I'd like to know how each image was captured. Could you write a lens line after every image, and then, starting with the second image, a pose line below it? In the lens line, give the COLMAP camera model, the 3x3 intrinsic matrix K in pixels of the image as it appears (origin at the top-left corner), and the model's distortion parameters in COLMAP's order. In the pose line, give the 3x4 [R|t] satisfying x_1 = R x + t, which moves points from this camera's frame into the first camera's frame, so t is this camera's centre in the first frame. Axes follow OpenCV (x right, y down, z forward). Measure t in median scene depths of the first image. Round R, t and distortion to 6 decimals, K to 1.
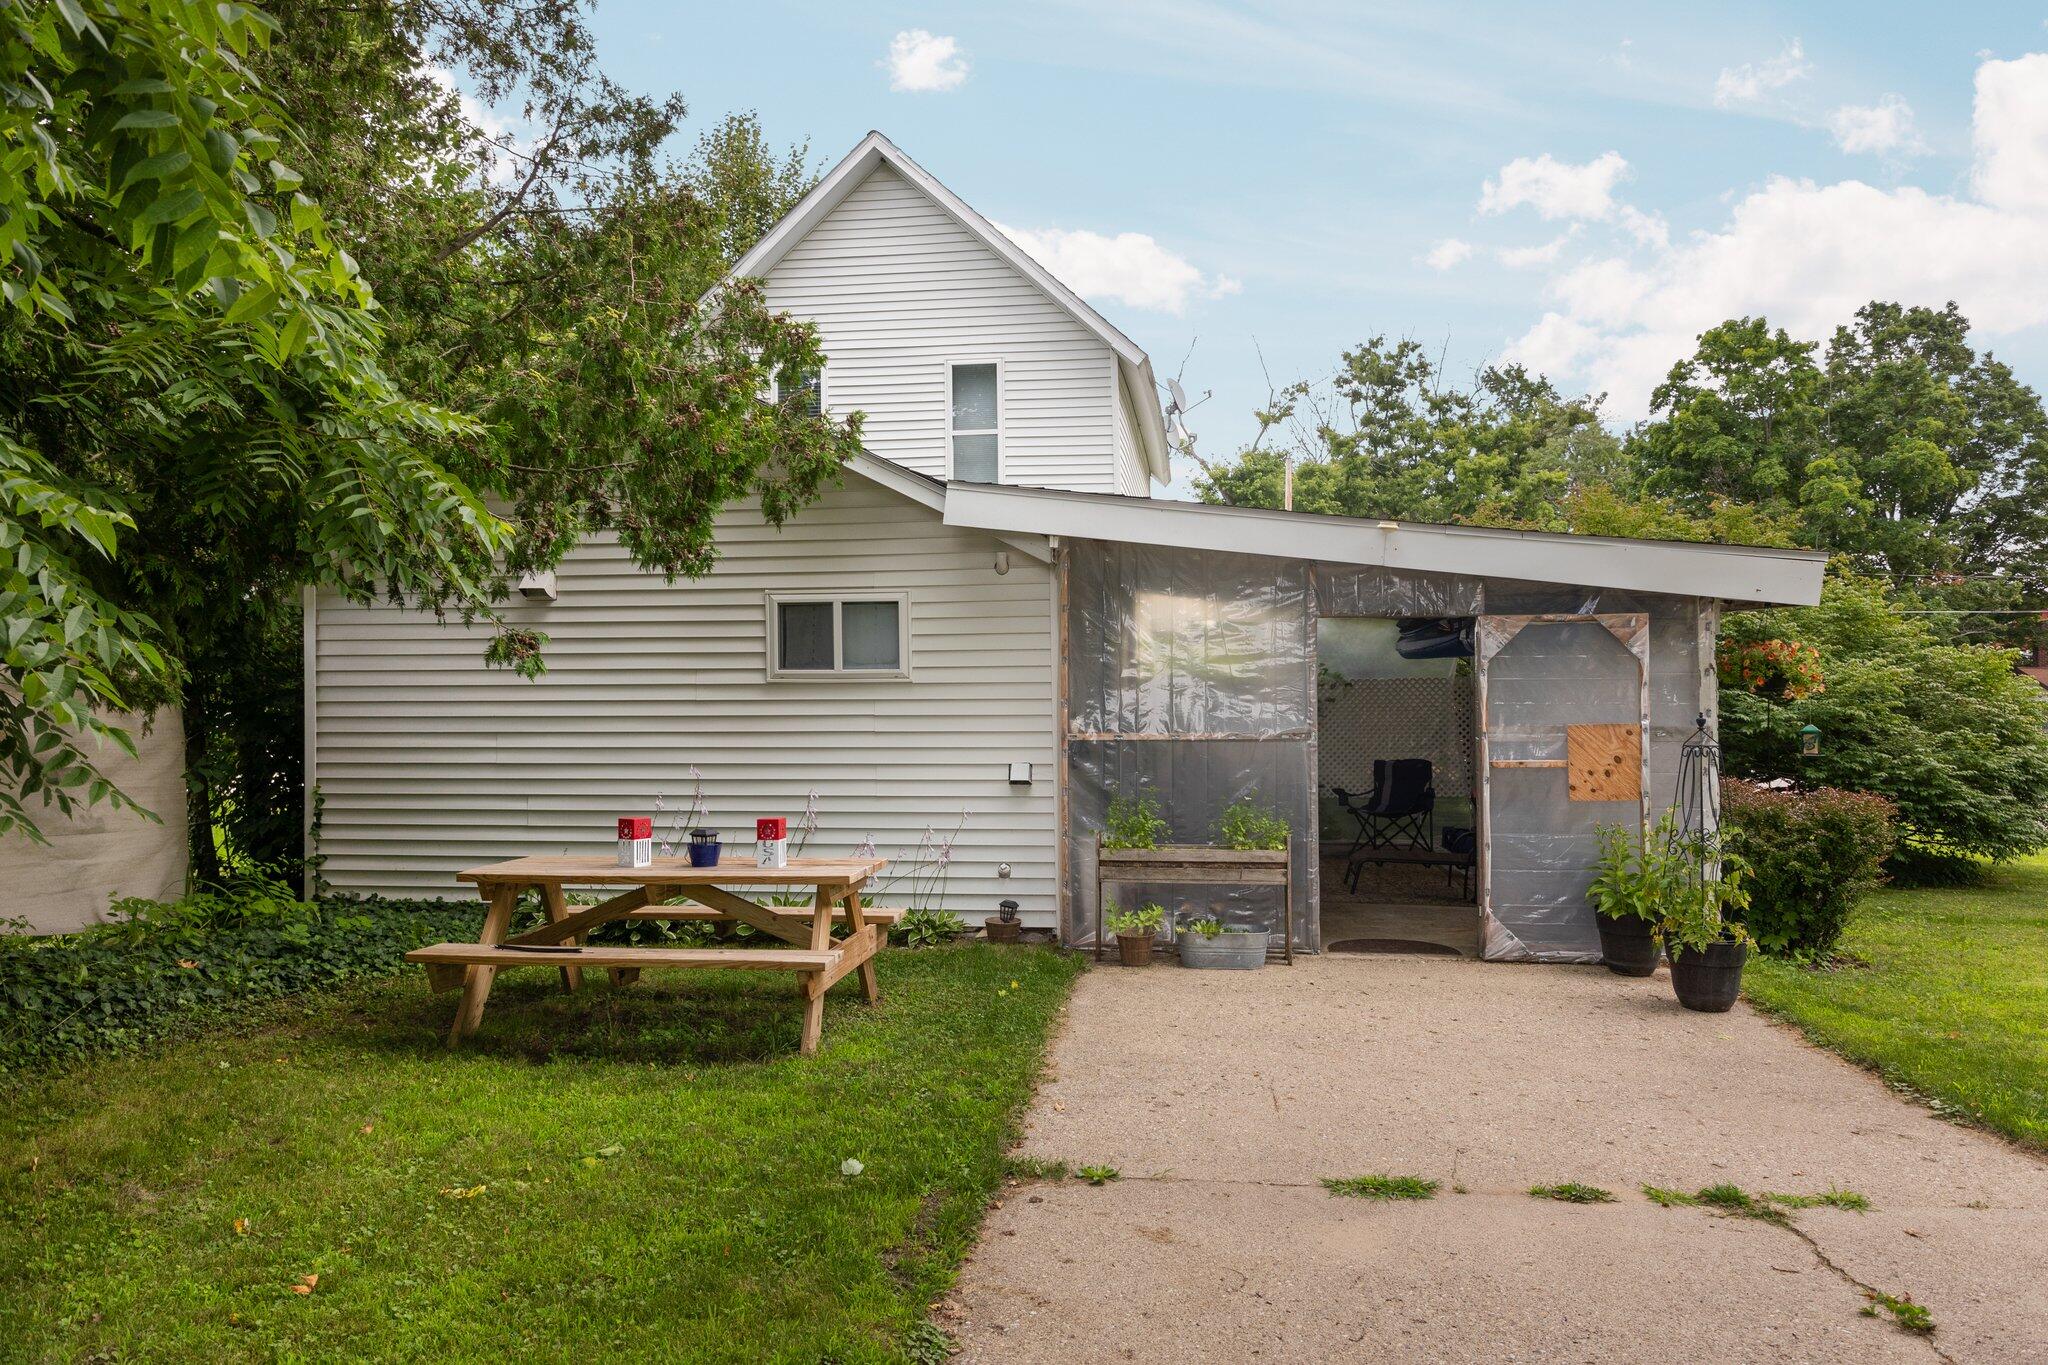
lens RADIAL K [[1371.2, 0, 1023.8], [0, 1371.2, 730.9], [0, 0, 1]] dist [0.001774, -0.000077]
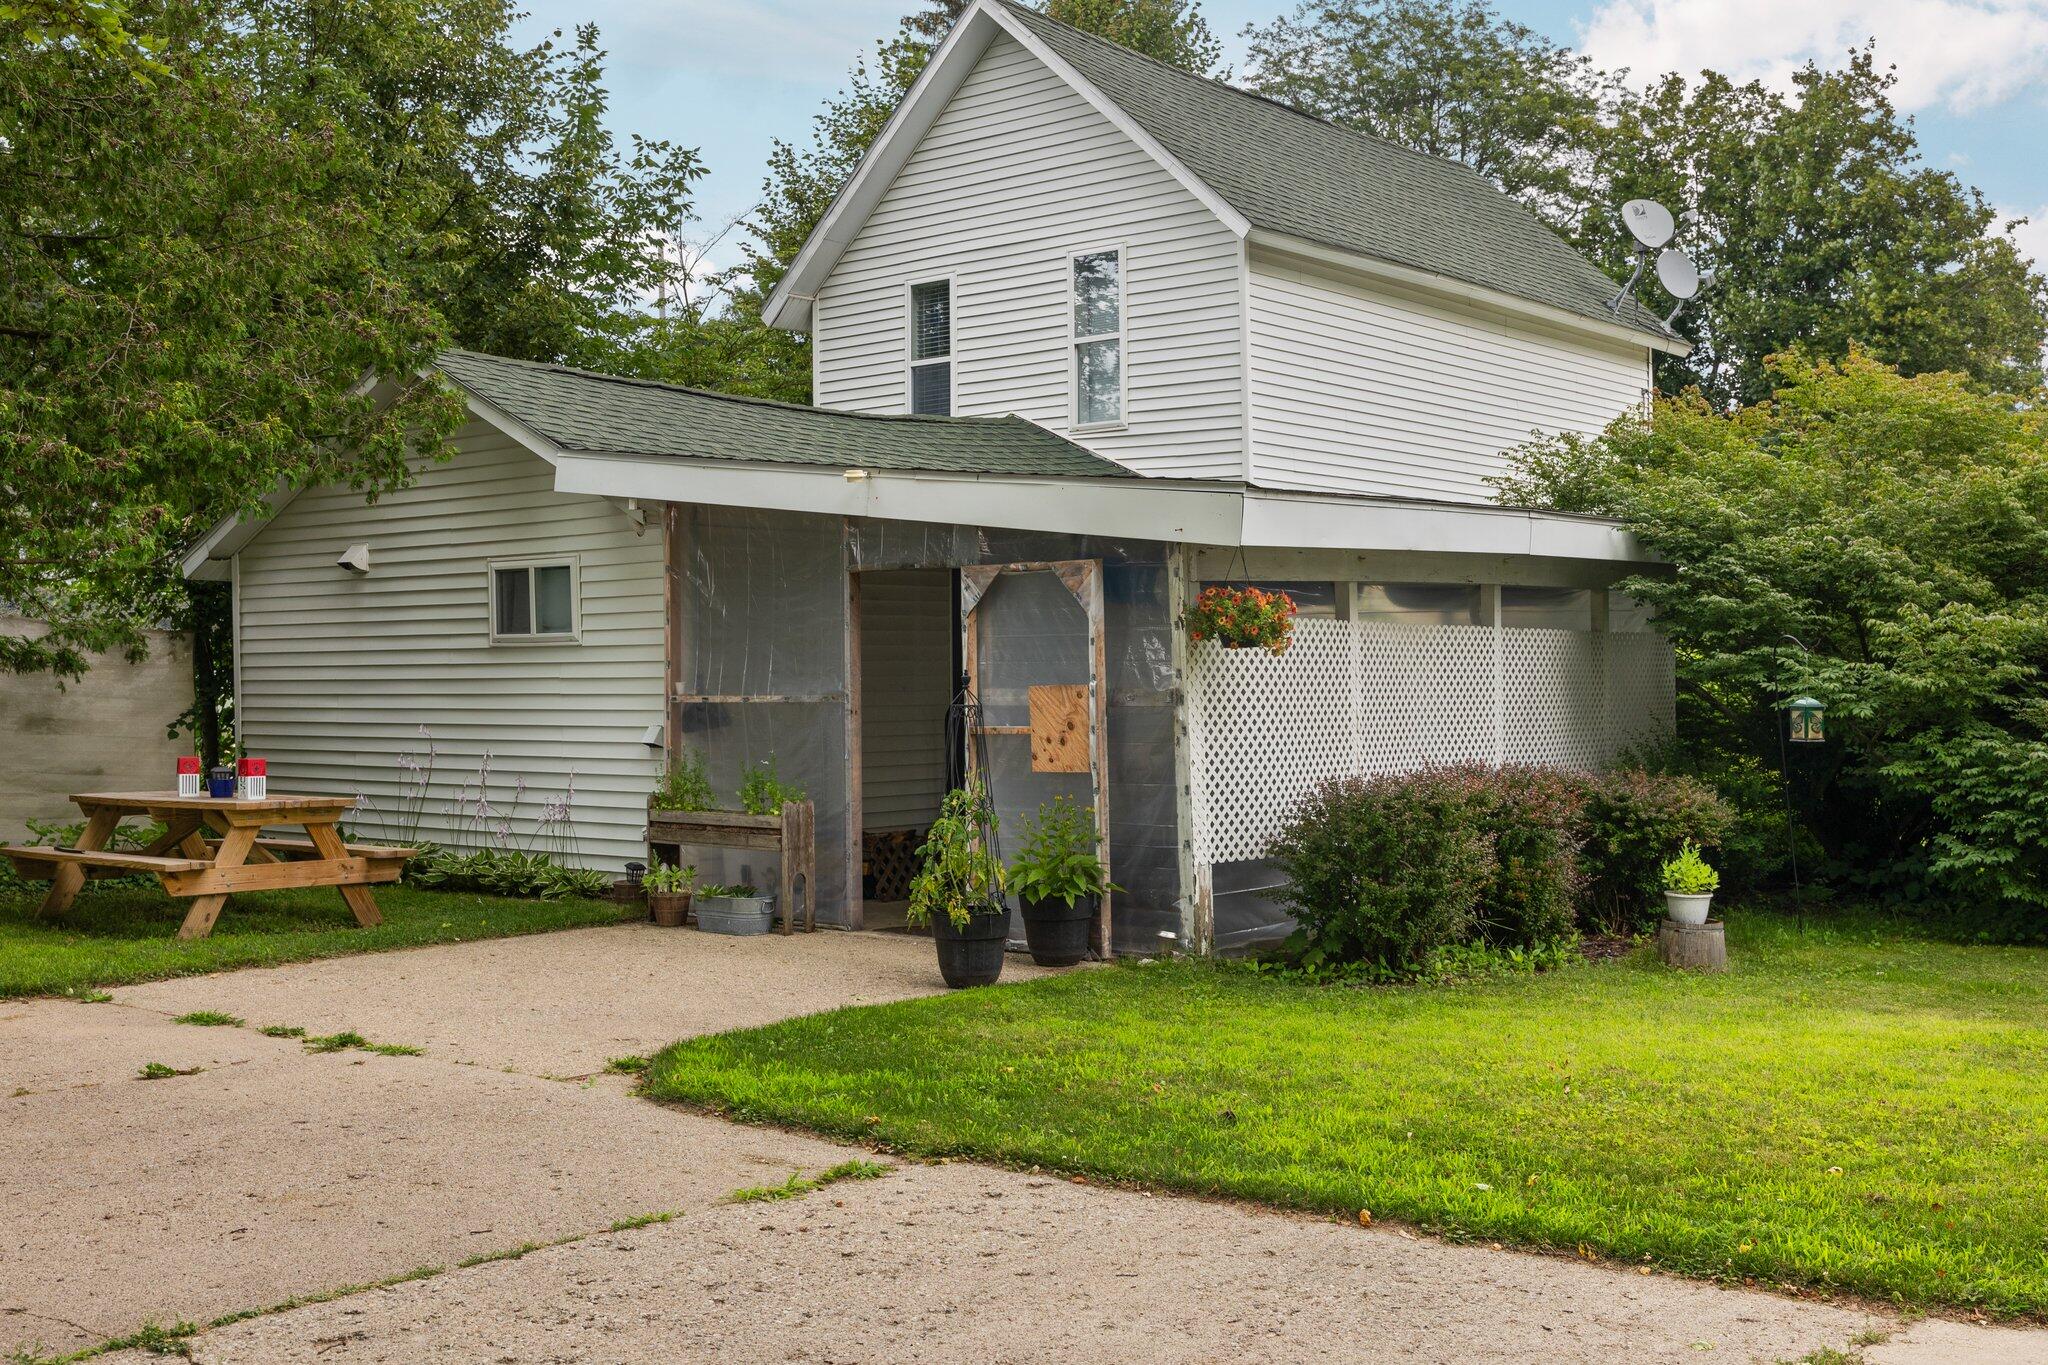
lens RADIAL K [[2166.1, 0, 1024.0], [0, 2166.1, 682.5], [0, 0, 1]] dist [0.056546, -0.003228]
pose [[0.844972, 0.001642, -0.534809, 1.059217], [-0.014384, 0.999703, -0.019656, 0.019196], [0.534618, 0.024302, 0.844745, -0.183183]]
